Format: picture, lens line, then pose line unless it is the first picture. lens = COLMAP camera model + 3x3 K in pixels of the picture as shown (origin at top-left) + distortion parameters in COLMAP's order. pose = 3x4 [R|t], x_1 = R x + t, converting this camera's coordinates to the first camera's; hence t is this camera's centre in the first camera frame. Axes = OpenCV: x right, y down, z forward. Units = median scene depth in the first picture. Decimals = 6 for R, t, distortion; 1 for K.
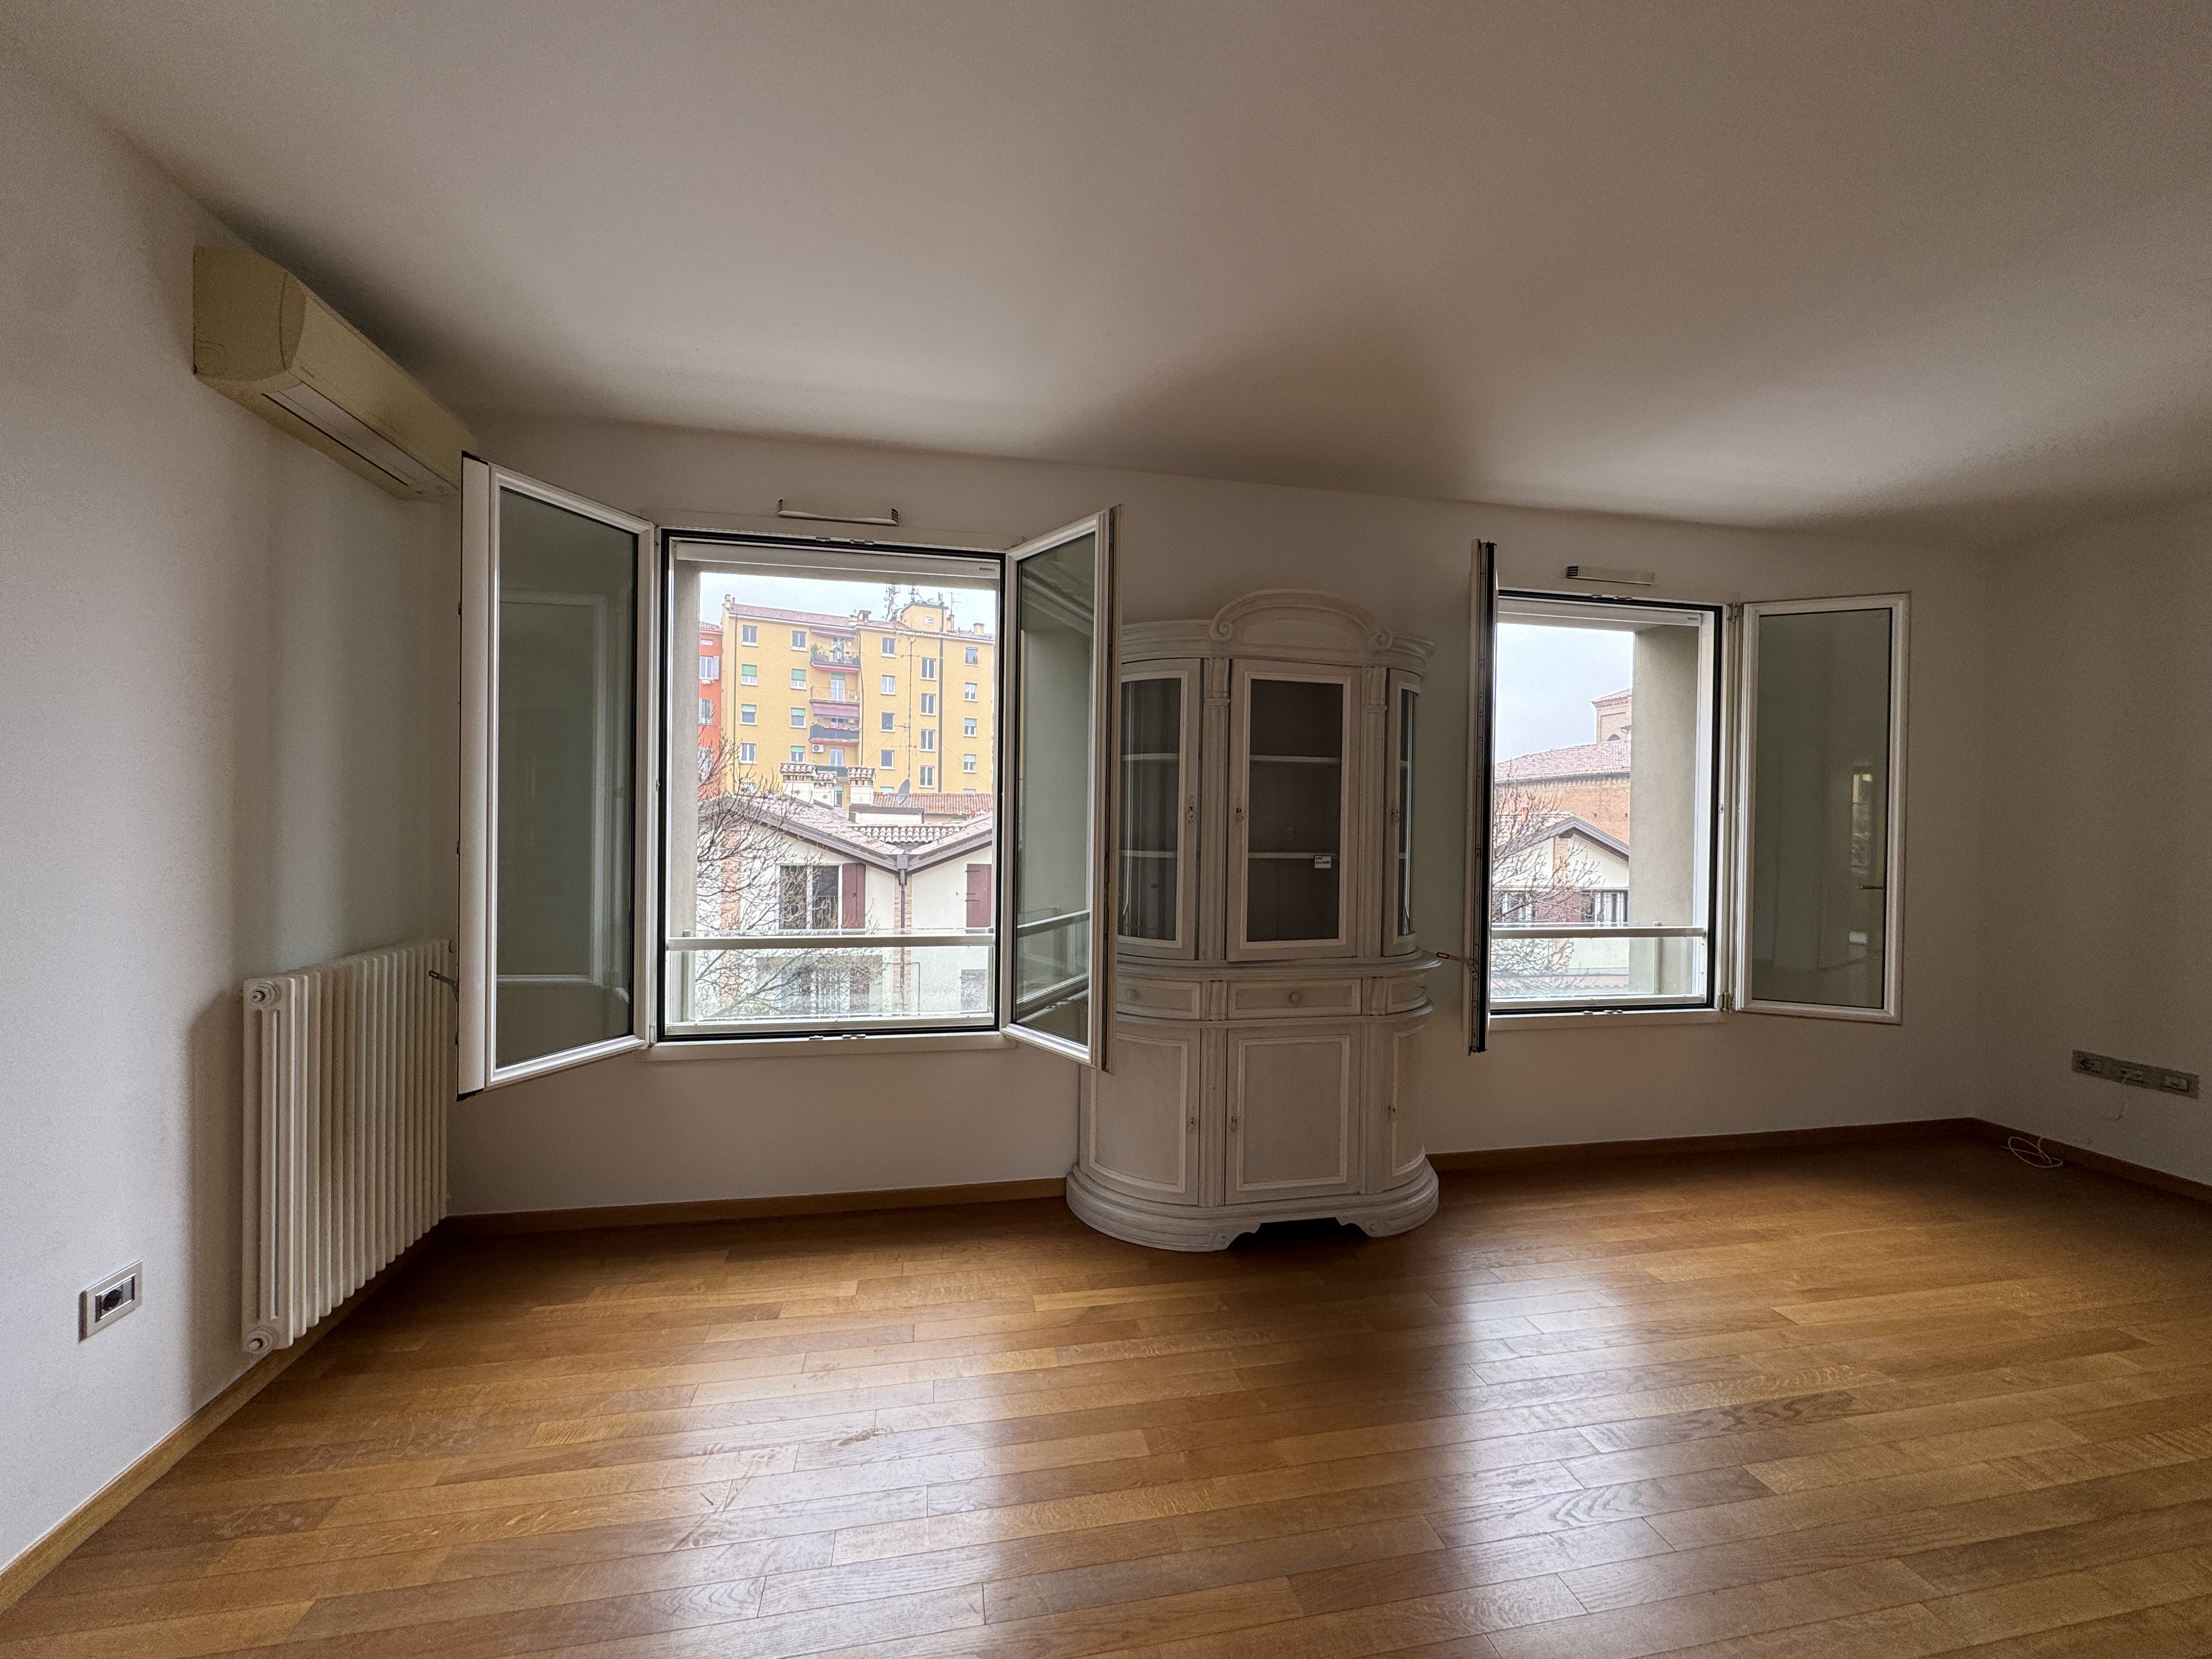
lens RADIAL K [[878.8, 0, 1106.9], [0, 878.8, 826.7], [0, 0, 1]] dist [-0.001859, -0.000196]
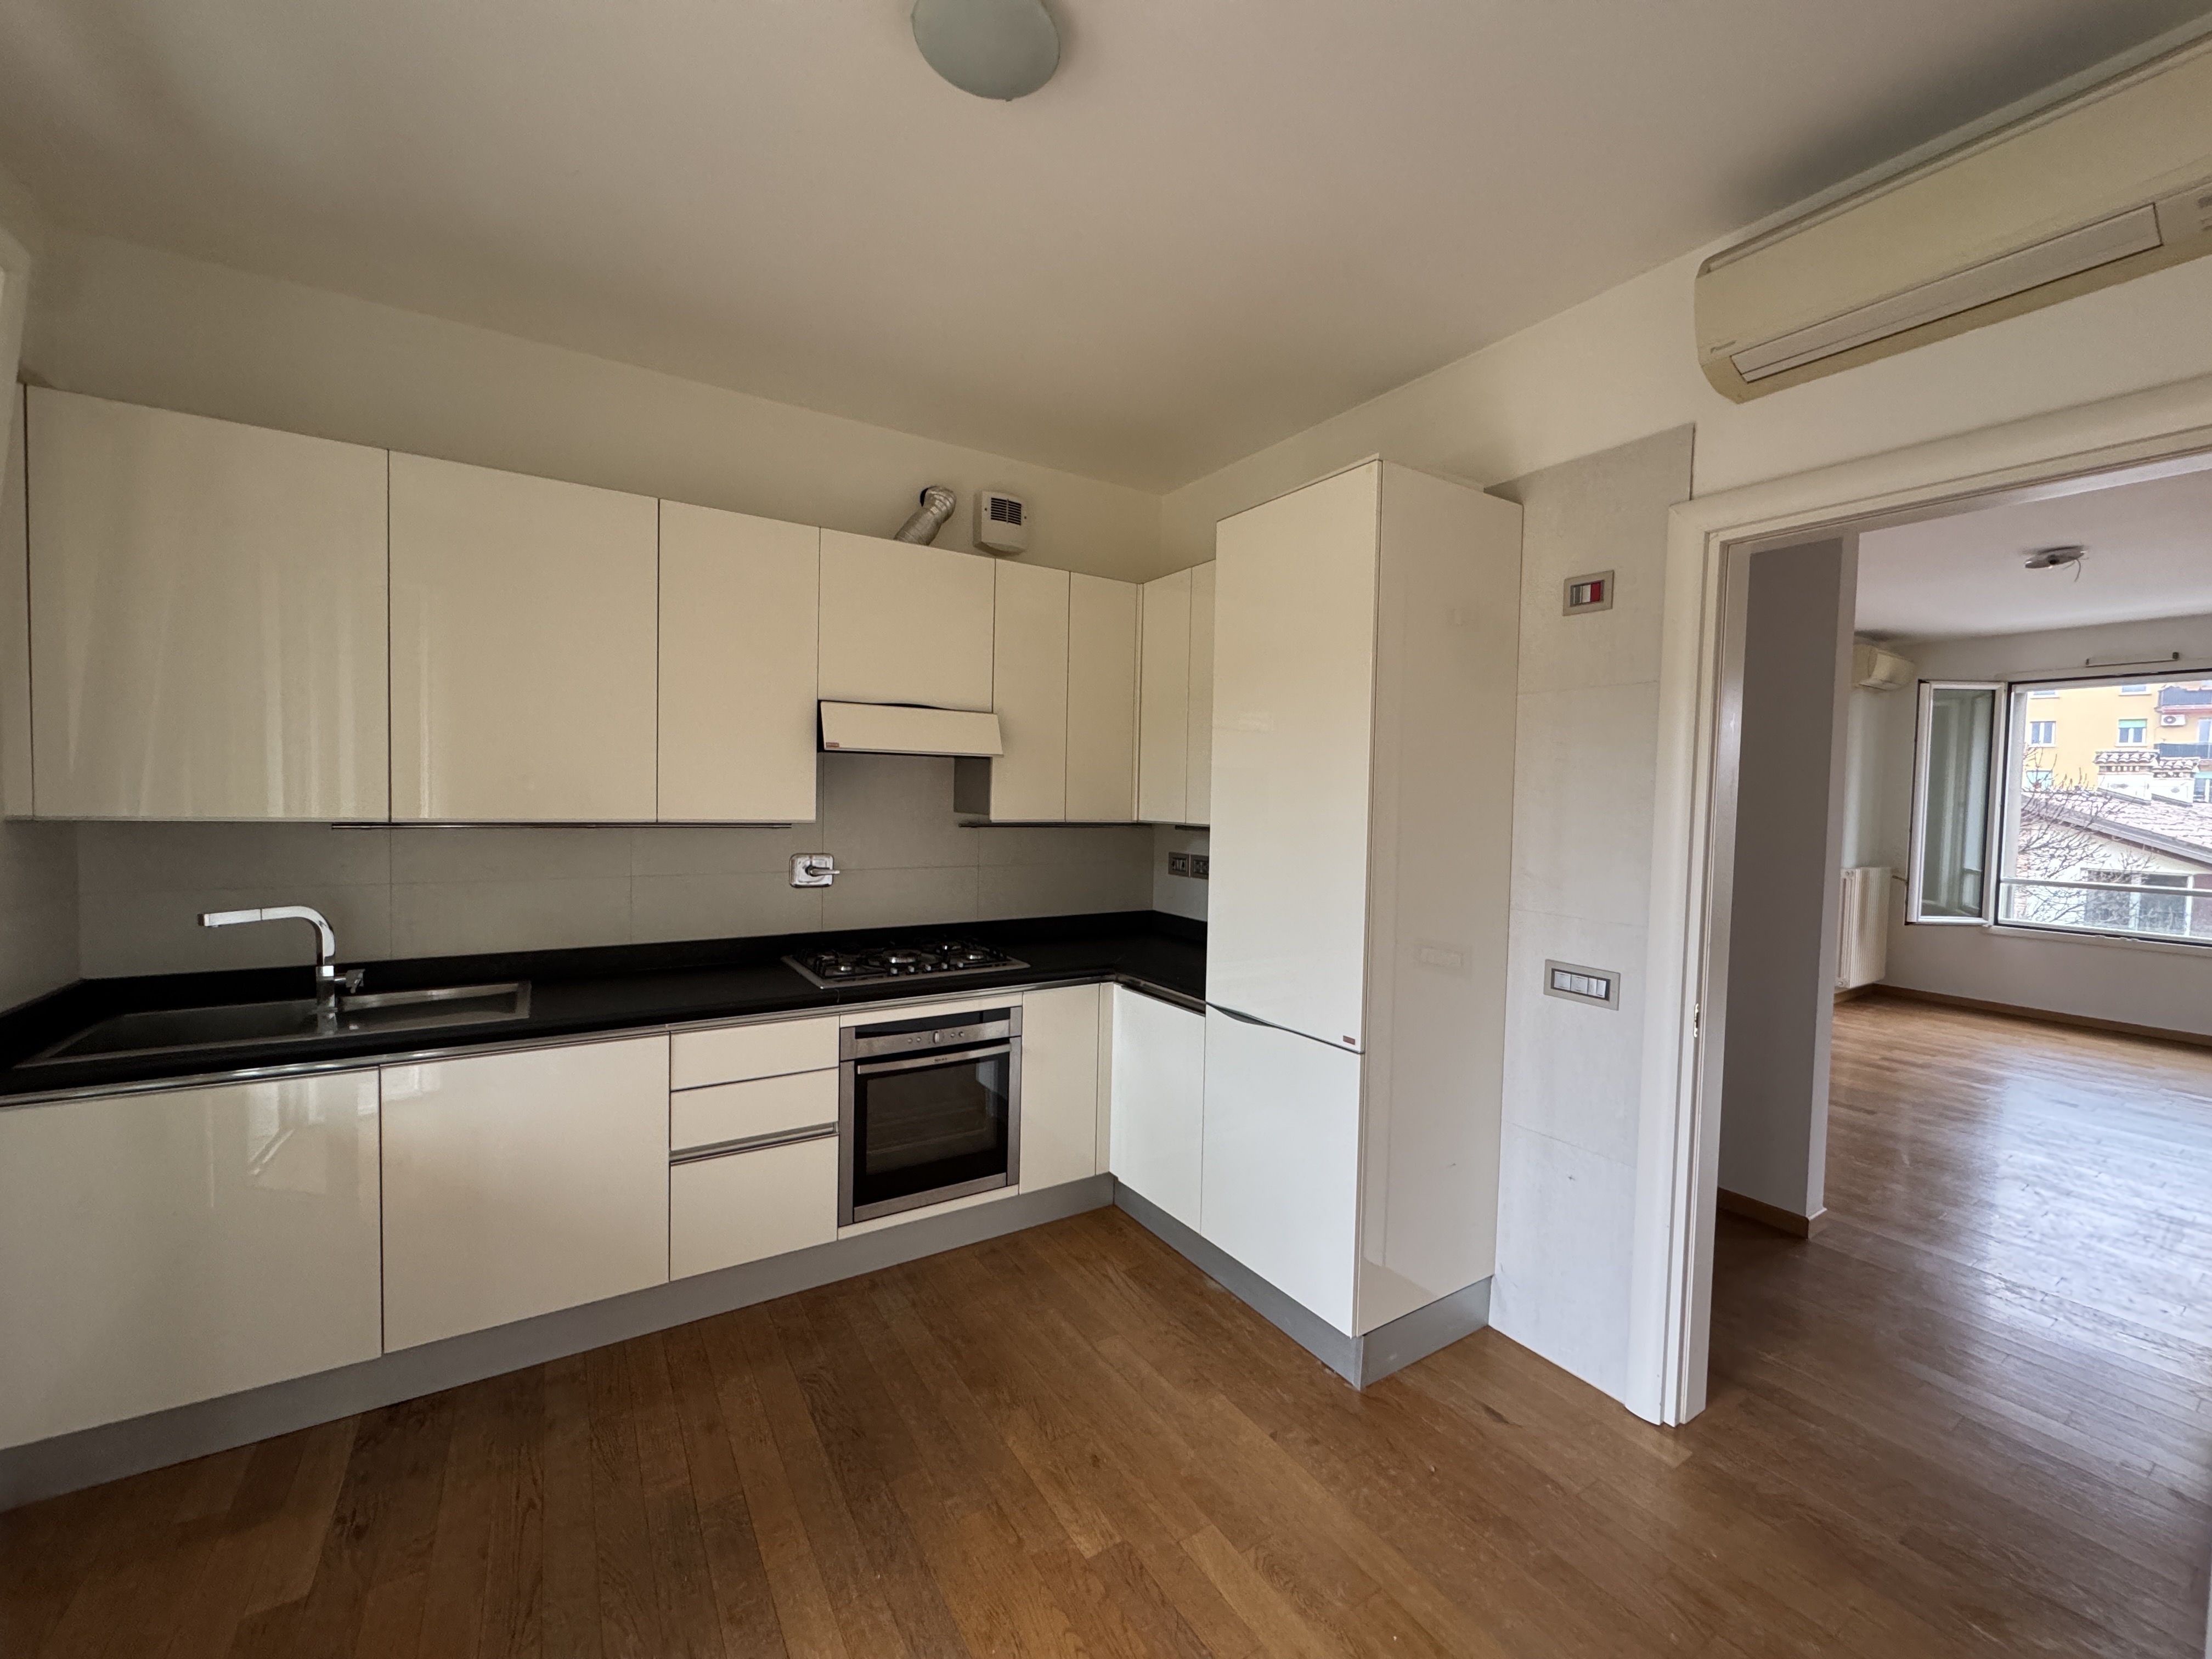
lens RADIAL K [[882.7, 0, 1107.4], [0, 882.7, 826.6], [0, 0, 1]] dist [-0.001640, -0.000332]
pose [[0.362632, 0.035847, -0.931243, 0.159354], [-0.025175, 0.999272, 0.028662, -0.000538], [0.931592, 0.013051, 0.363271, -0.411123]]
